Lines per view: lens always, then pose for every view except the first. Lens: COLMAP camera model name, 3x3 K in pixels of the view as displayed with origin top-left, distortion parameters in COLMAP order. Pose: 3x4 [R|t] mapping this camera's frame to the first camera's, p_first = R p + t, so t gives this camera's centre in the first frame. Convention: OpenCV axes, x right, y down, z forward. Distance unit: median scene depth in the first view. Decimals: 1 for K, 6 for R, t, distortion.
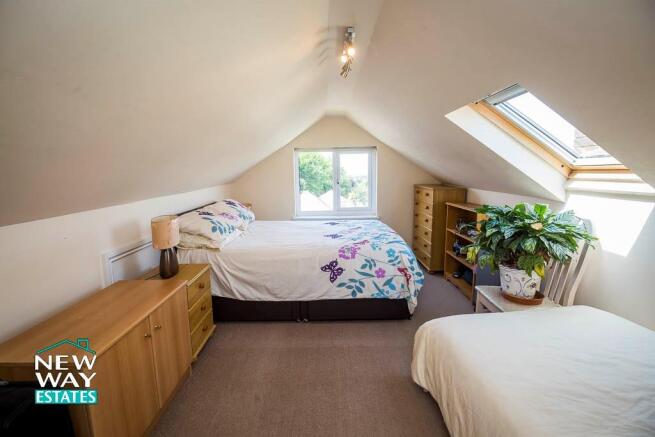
lens RADIAL K [[298.1, 0, 336.4], [0, 298.1, 212.3], [0, 0, 1]] dist [-0.004291, -0.000745]
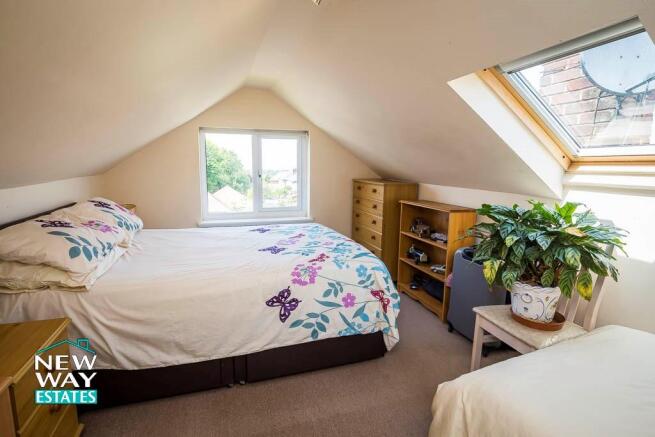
lens RADIAL K [[316.2, 0, 325.6], [0, 316.2, 210.5], [0, 0, 1]] dist [-0.031157, 0.009771]
pose [[0.955377, -0.018979, 0.294780, -0.125901], [0.018540, 0.999819, 0.004283, -0.016128], [-0.294808, 0.001374, 0.955556, 0.292631]]
